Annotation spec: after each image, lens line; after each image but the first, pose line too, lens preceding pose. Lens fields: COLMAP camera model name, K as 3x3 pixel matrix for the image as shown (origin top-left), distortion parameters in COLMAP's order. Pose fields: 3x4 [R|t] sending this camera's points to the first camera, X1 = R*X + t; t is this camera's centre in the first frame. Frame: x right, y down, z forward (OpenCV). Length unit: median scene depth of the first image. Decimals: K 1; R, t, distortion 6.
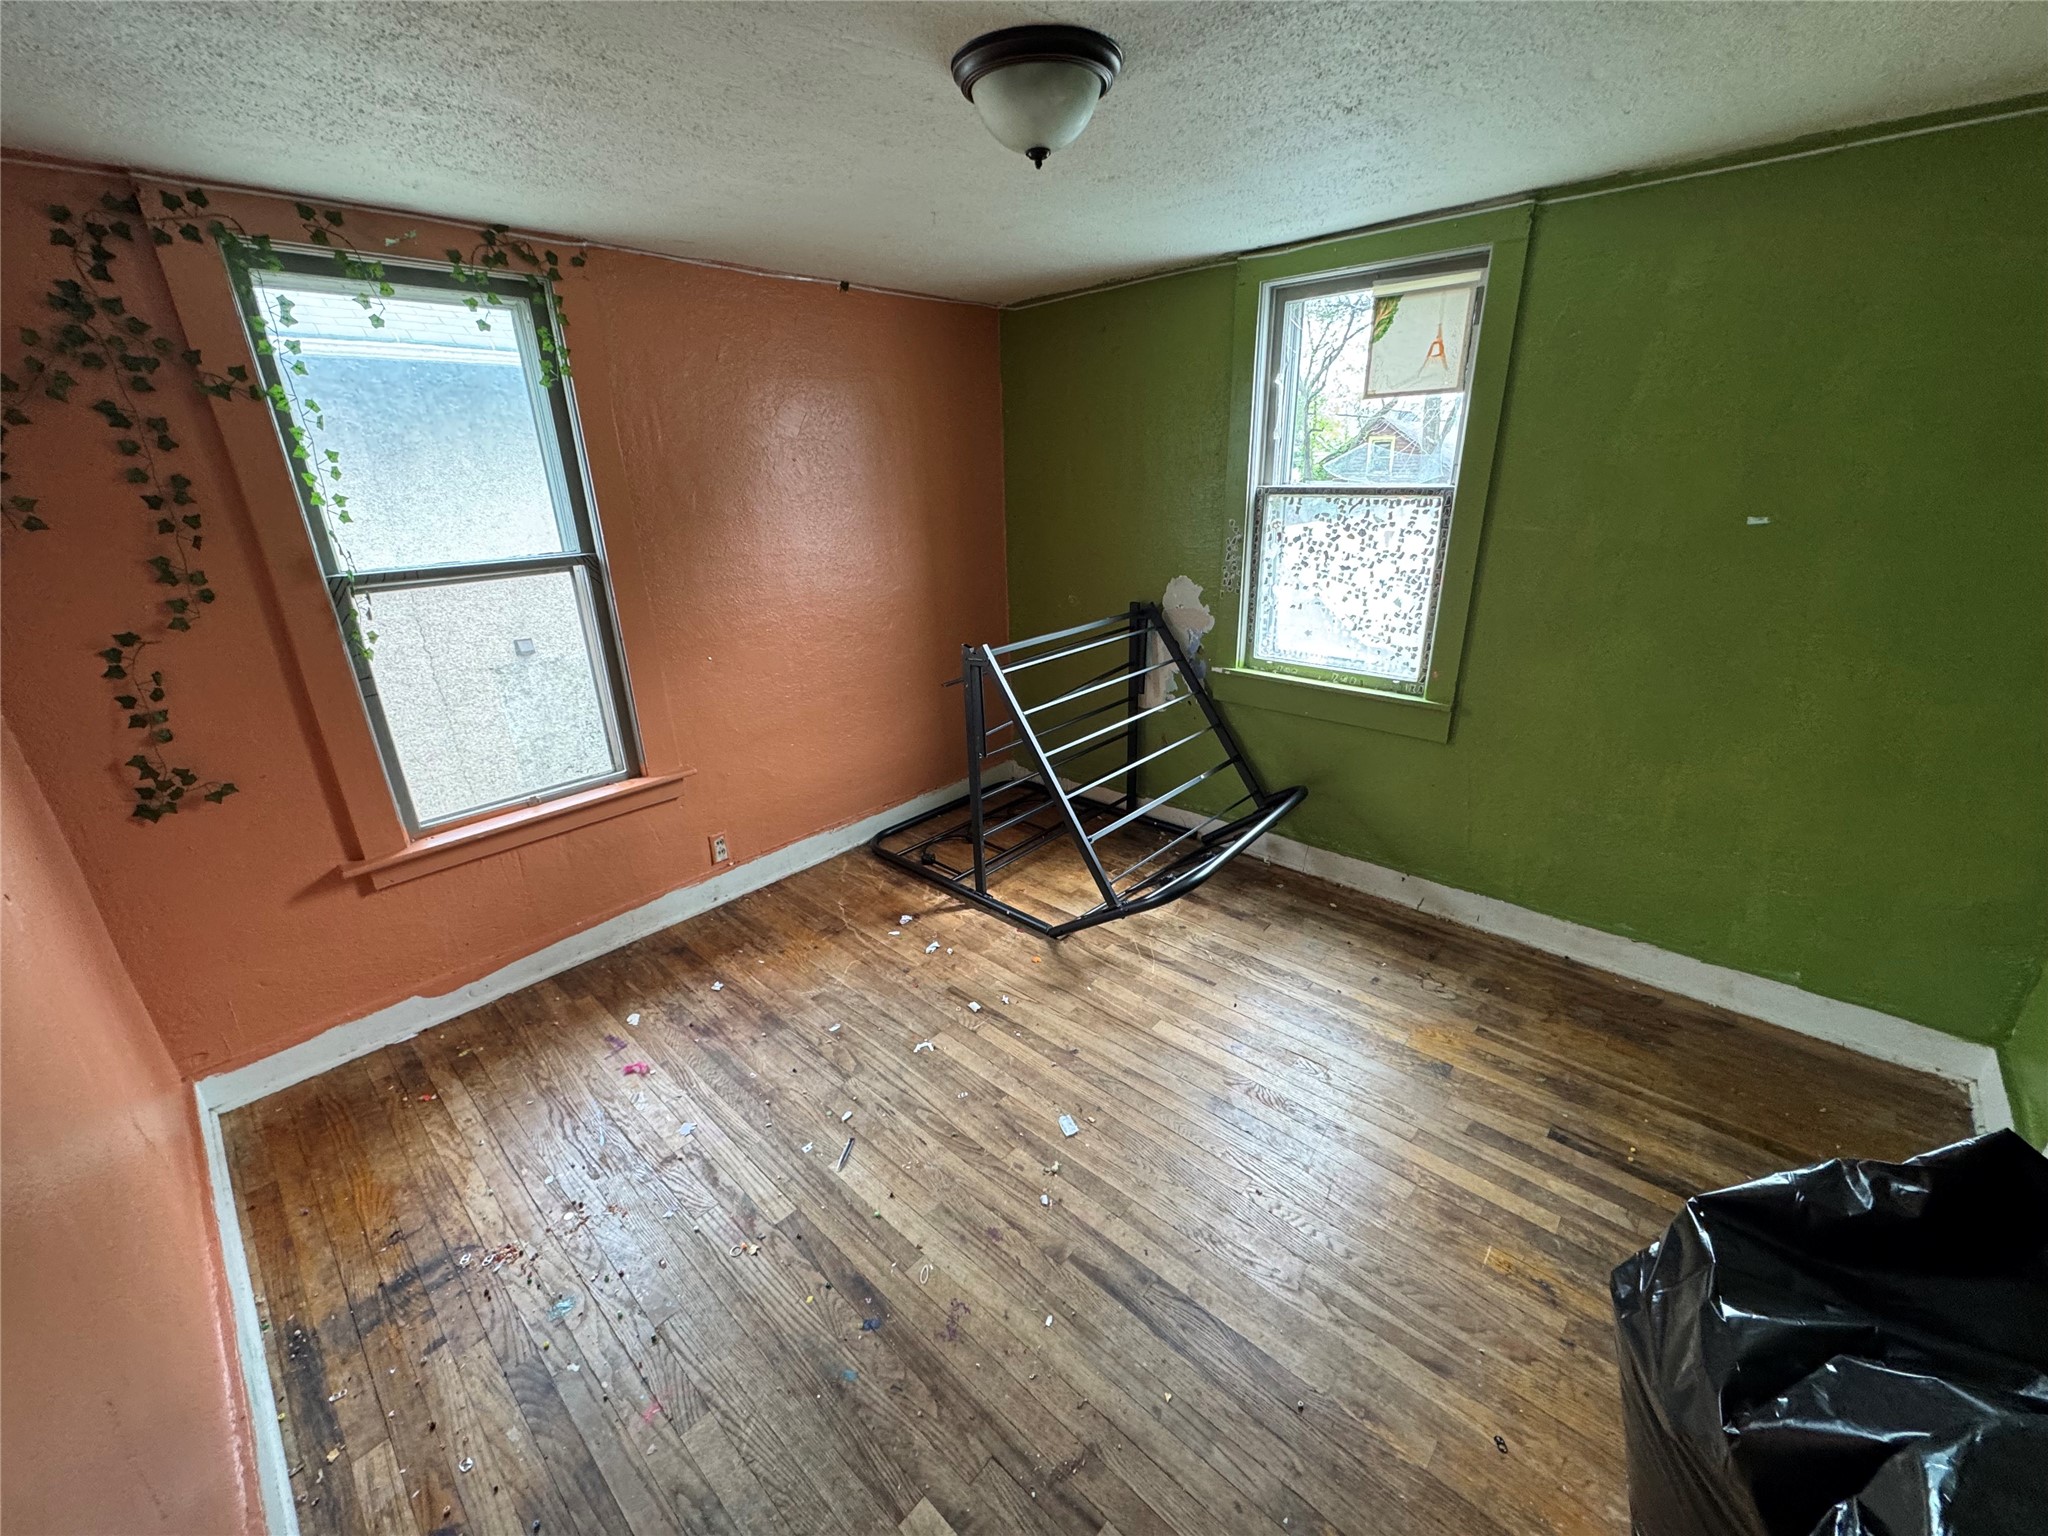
lens RADIAL K [[815.4, 0, 1023.9], [0, 815.4, 763.2], [0, 0, 1]] dist [-0.001052, 0.000692]
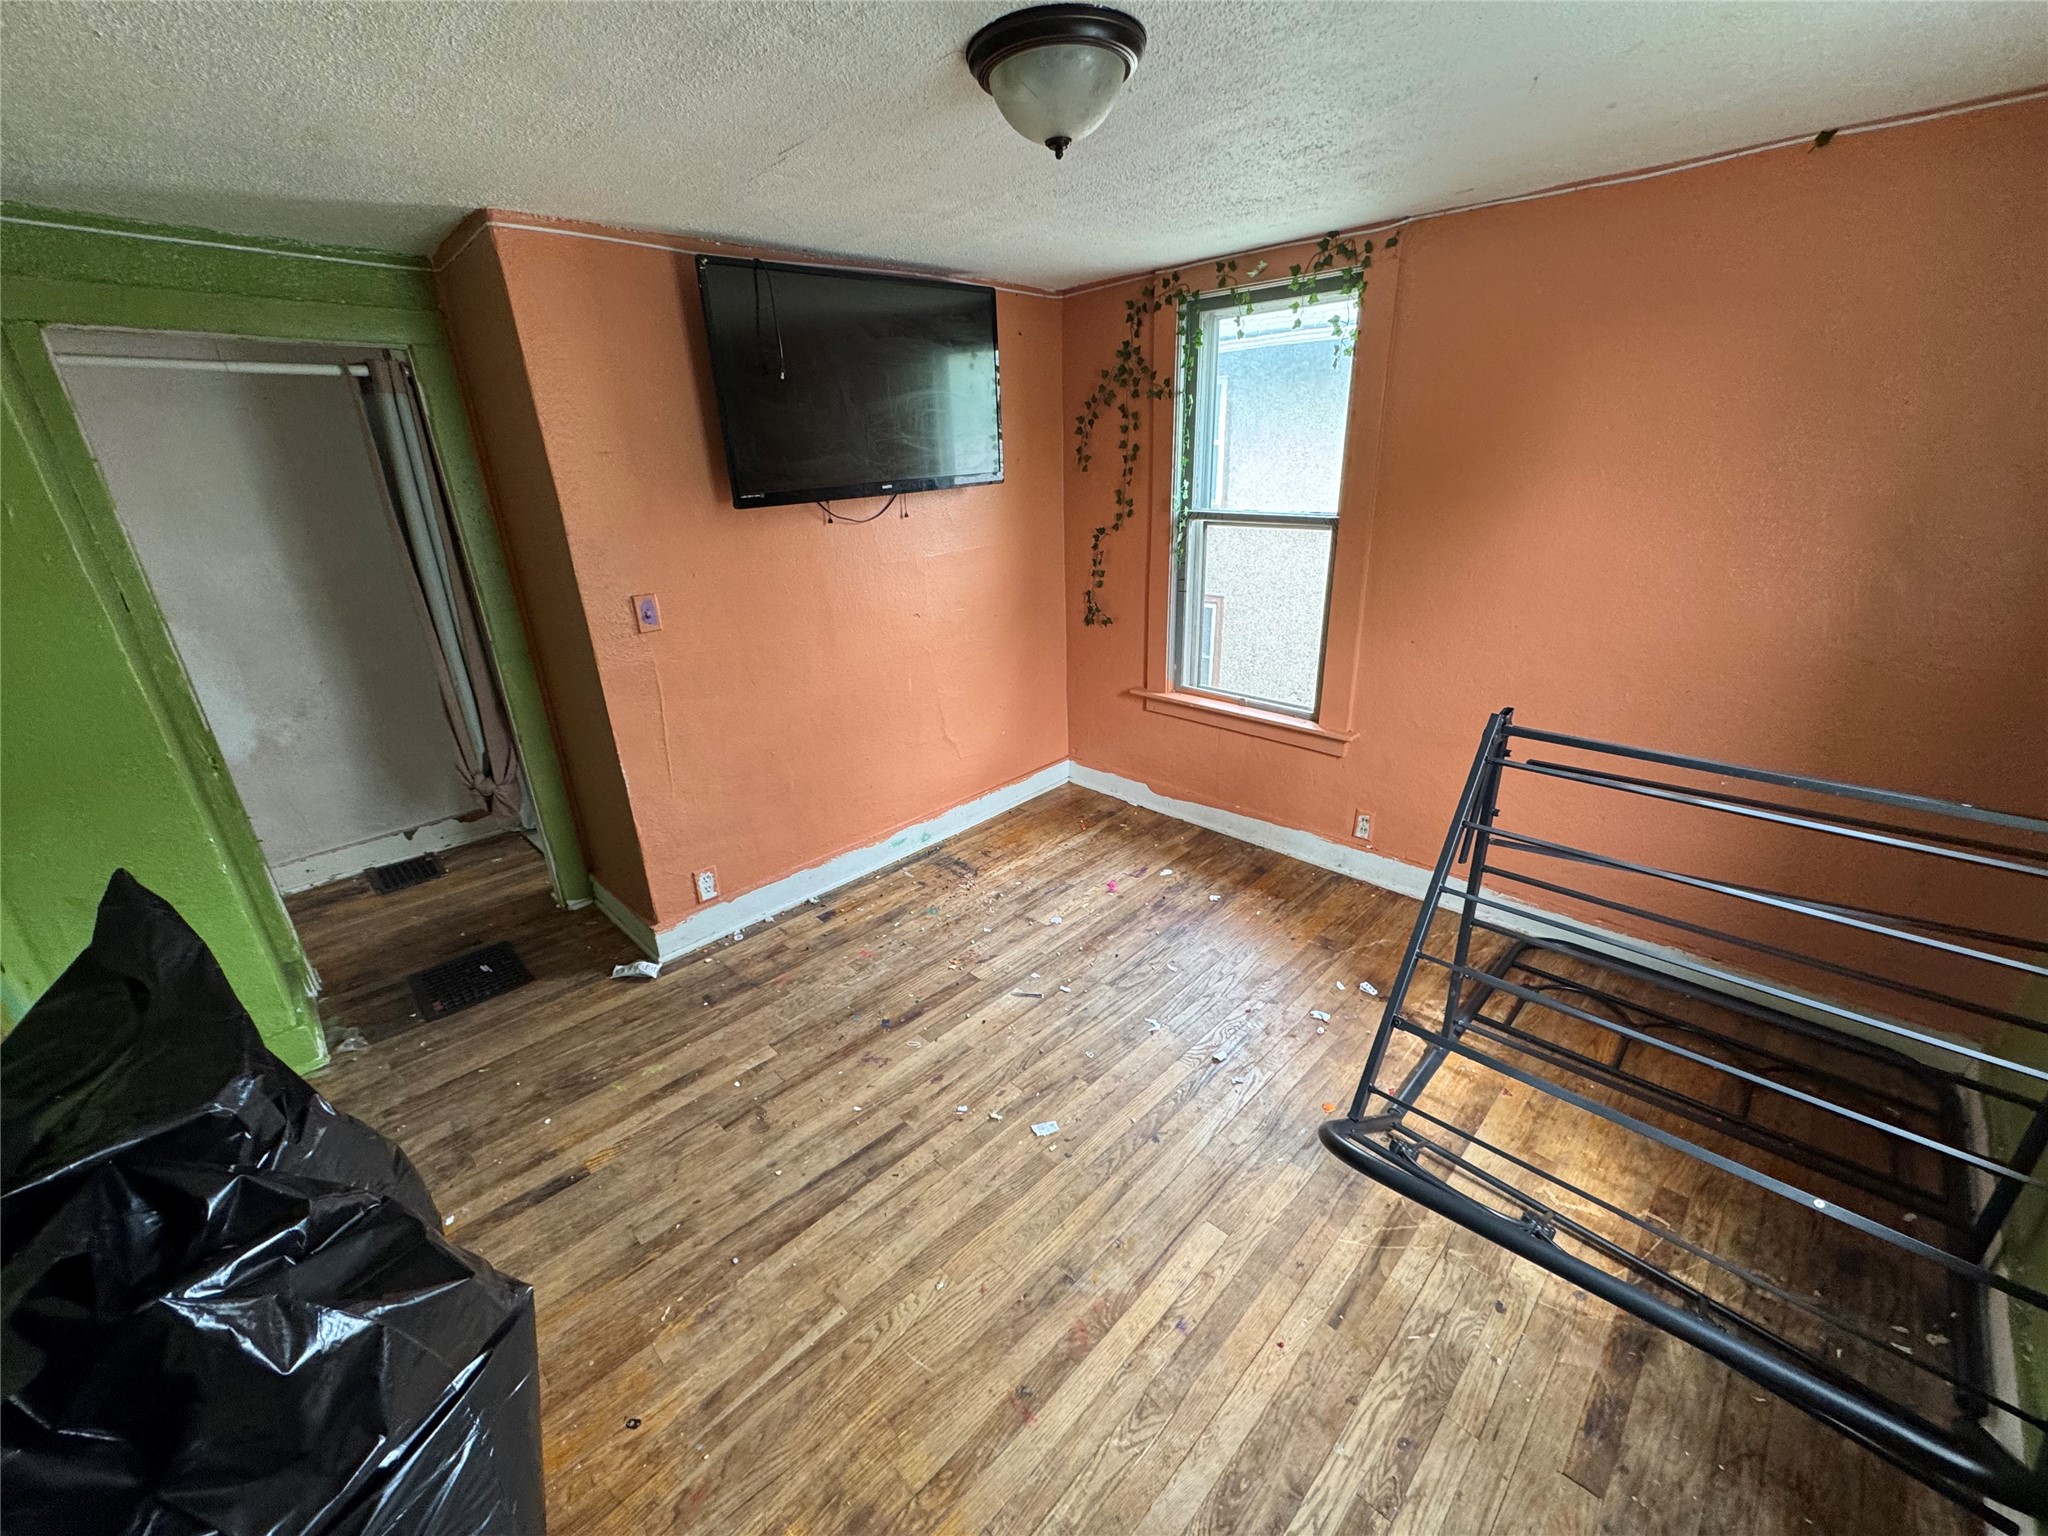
lens RADIAL K [[815.4, 0, 1023.9], [0, 815.4, 763.2], [0, 0, 1]] dist [-0.001052, 0.000692]
pose [[-0.038383, 0.390478, -0.919812, 0.809342], [-0.315759, 0.868586, 0.381908, -0.322481], [0.948063, 0.305098, 0.089958, 0.753701]]
